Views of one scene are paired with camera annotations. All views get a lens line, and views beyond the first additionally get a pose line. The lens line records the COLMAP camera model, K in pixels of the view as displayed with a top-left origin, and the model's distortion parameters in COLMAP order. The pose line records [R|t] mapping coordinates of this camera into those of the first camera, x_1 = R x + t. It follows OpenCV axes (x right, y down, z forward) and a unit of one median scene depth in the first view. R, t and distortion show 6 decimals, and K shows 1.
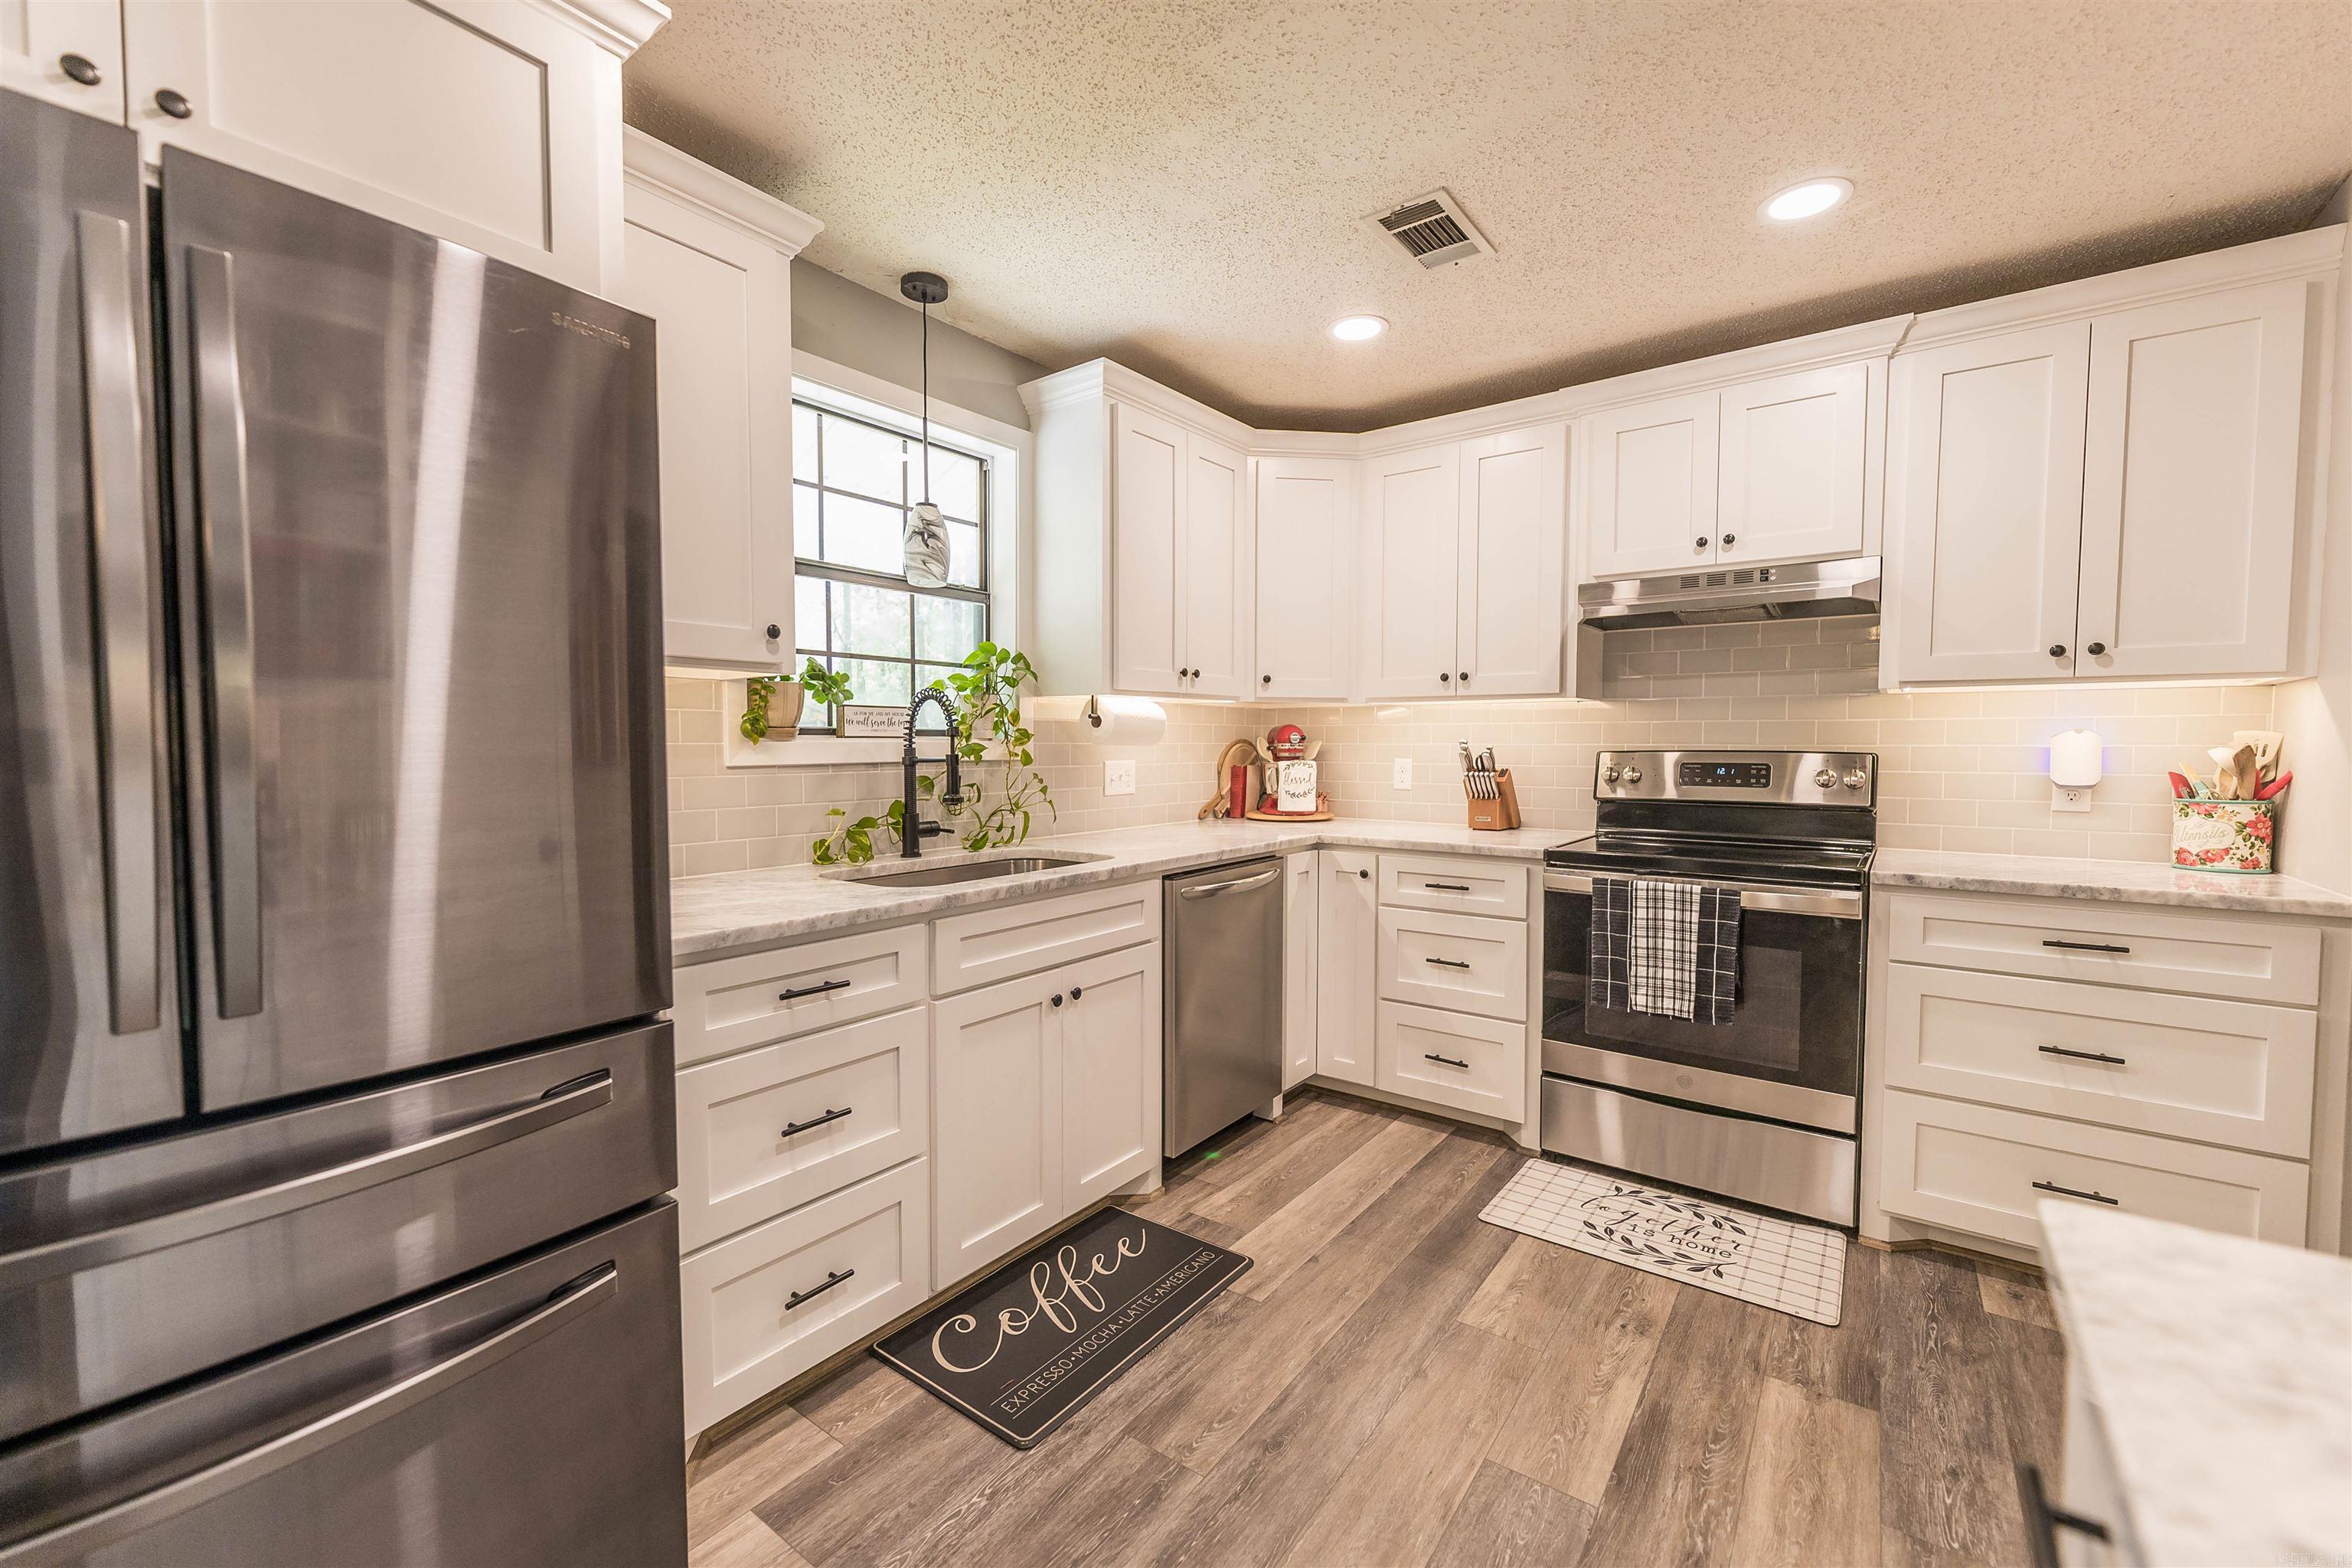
lens RADIAL K [[935.2, 0, 1158.1], [0, 935.2, 786.2], [0, 0, 1]] dist [-0.004299, -0.000572]
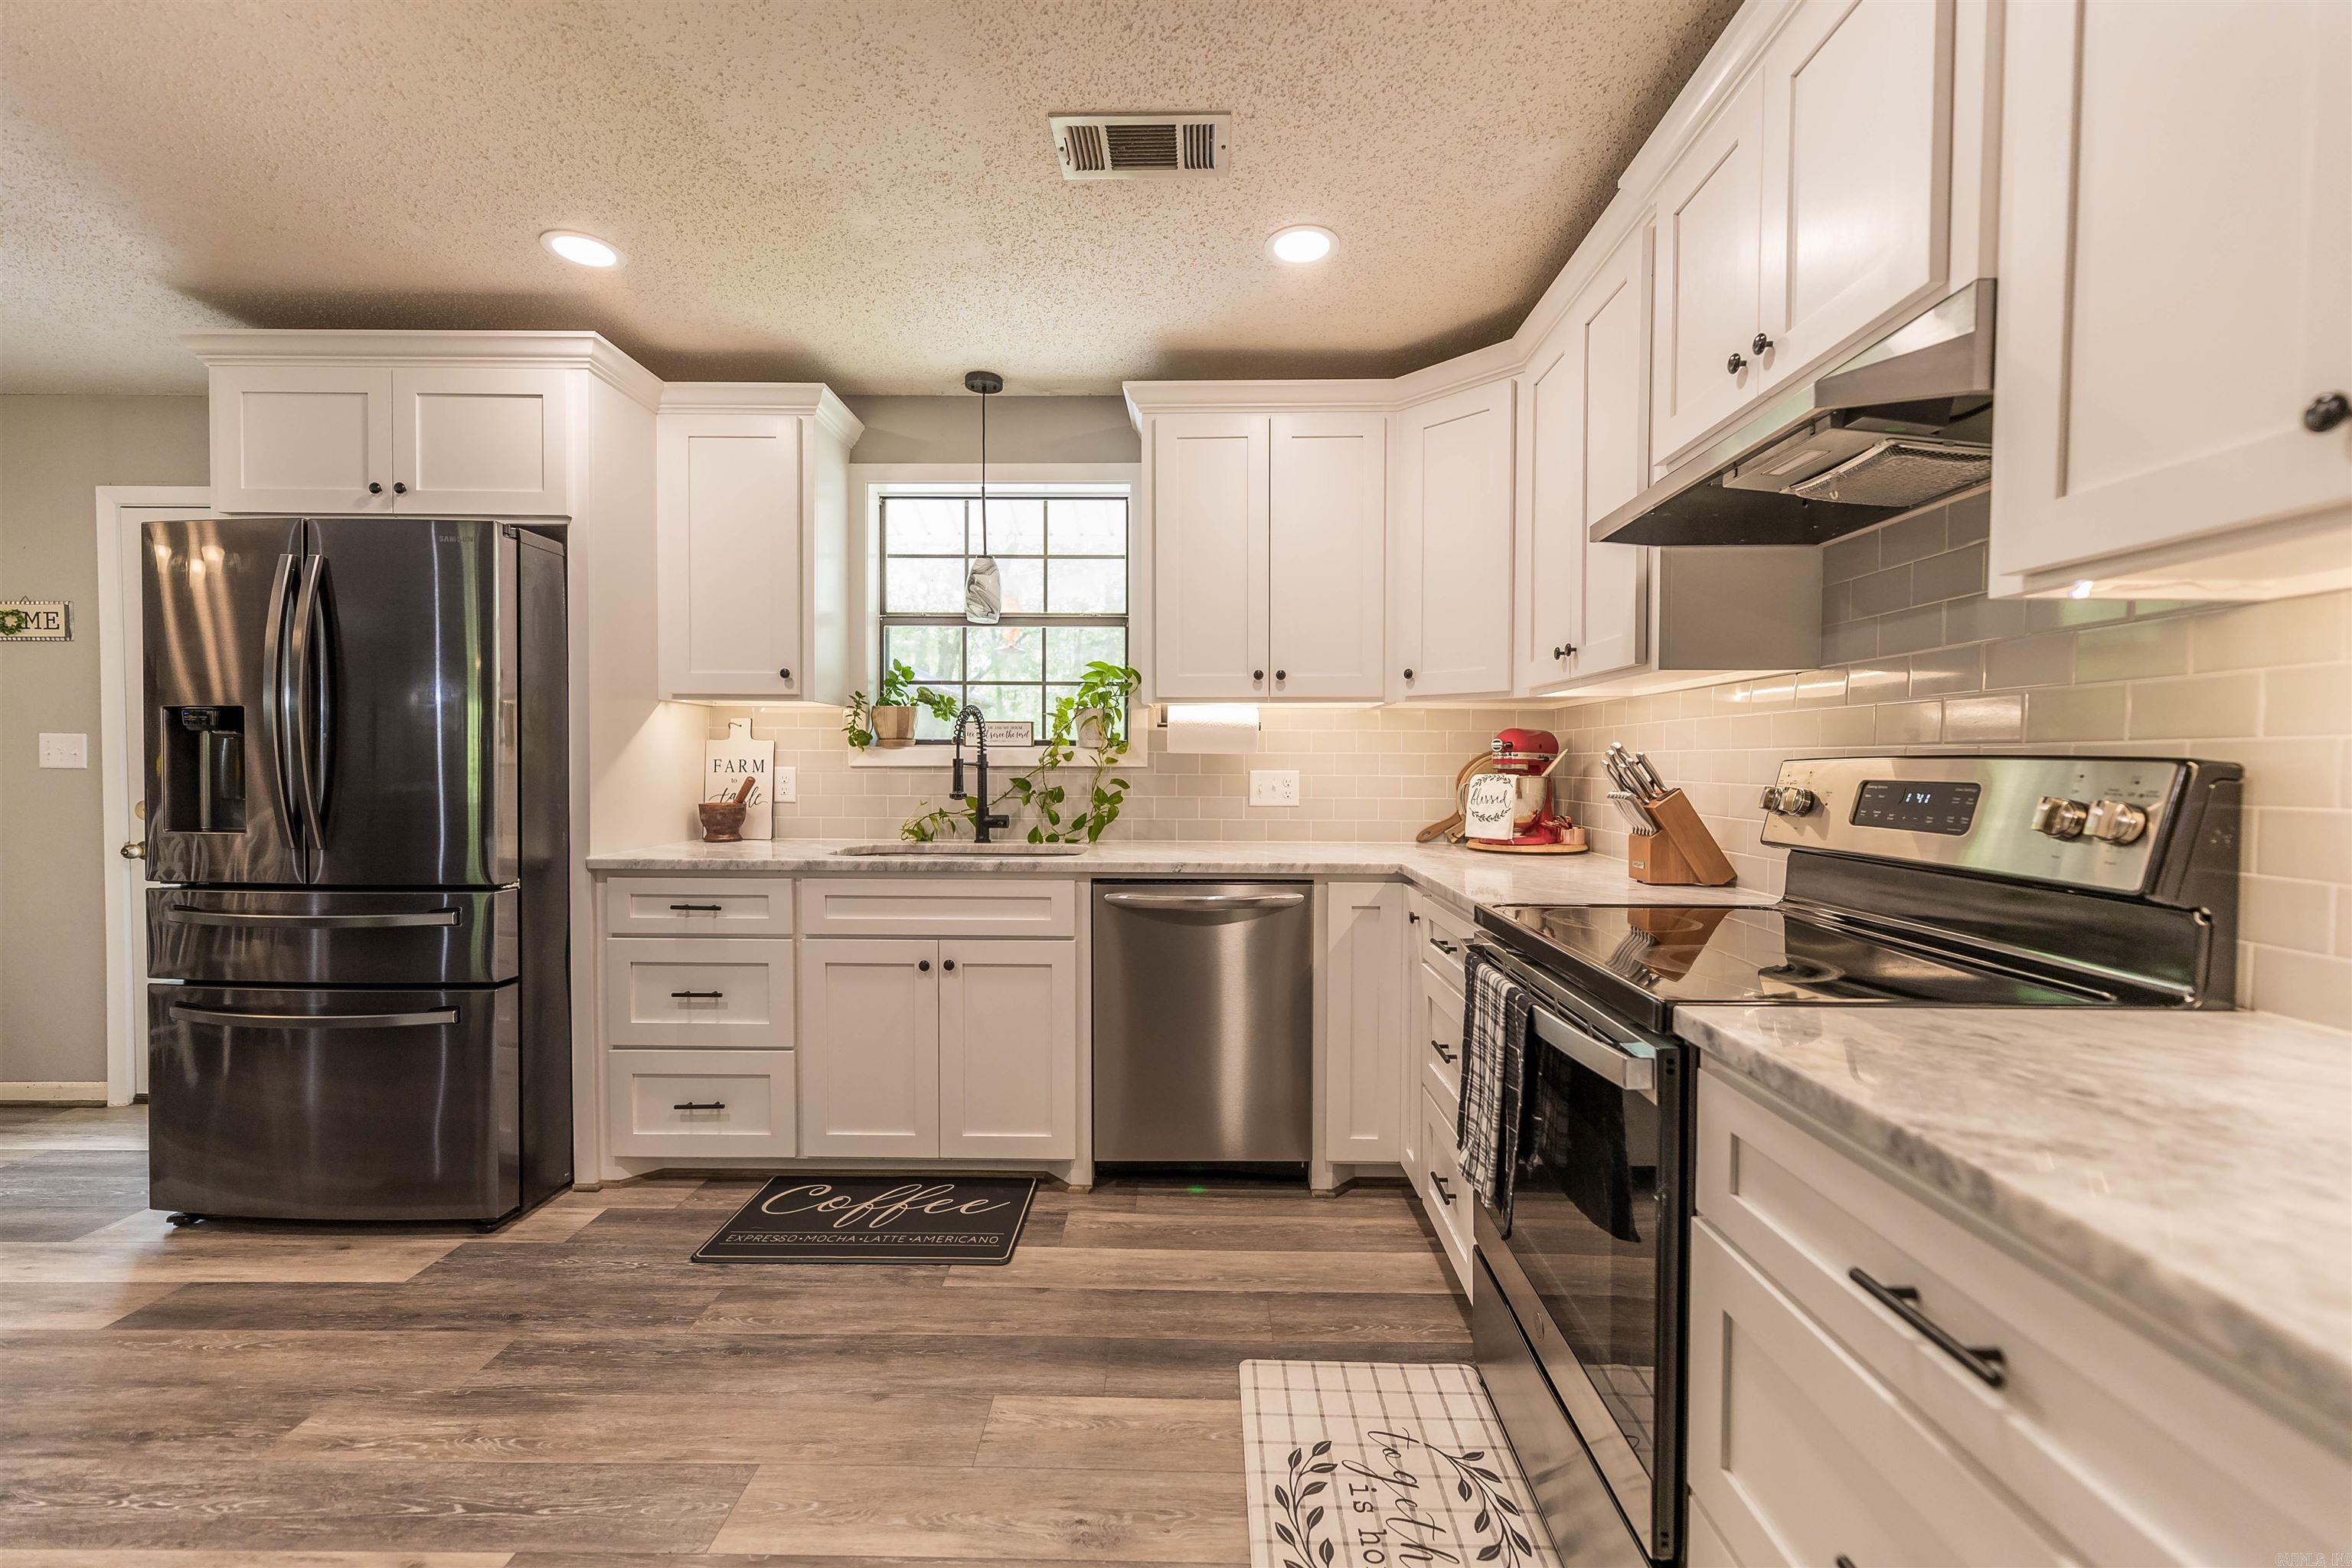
lens RADIAL K [[935.2, 0, 1205.3], [0, 935.2, 788.8], [0, 0, 1]] dist [-0.004299, -0.000572]
pose [[0.611129, 0.024406, -0.791155, 0.923274], [-0.041461, 0.999139, -0.001204, -0.006013], [0.790445, 0.033538, 0.611615, 0.492835]]
